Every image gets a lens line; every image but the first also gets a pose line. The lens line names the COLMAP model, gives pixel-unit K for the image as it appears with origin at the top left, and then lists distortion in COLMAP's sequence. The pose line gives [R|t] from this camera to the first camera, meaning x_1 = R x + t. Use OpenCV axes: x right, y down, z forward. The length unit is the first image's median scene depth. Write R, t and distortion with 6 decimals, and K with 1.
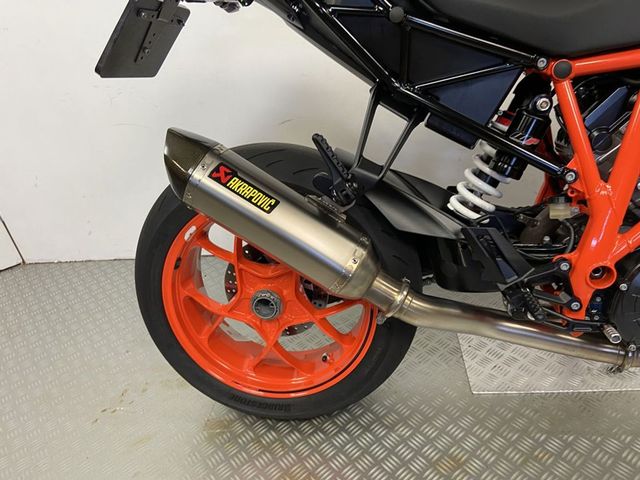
lens RADIAL K [[484.2, 0, 313.8], [0, 484.2, 241.9], [0, 0, 1]] dist [0.126238, -0.179587]
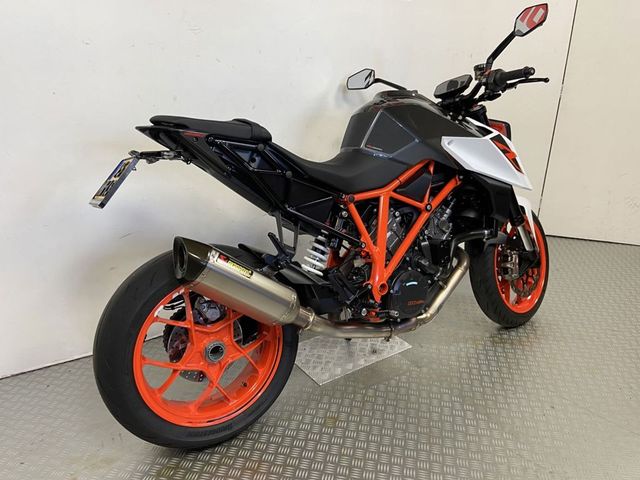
lens RADIAL K [[484.2, 0, 313.8], [0, 484.2, 241.9], [0, 0, 1]] dist [0.126238, -0.179587]
pose [[0.751532, -0.071470, 0.655814, -0.989926], [0.220269, 0.964248, -0.147335, 0.114251], [-0.621837, 0.255182, 0.740406, -0.425606]]
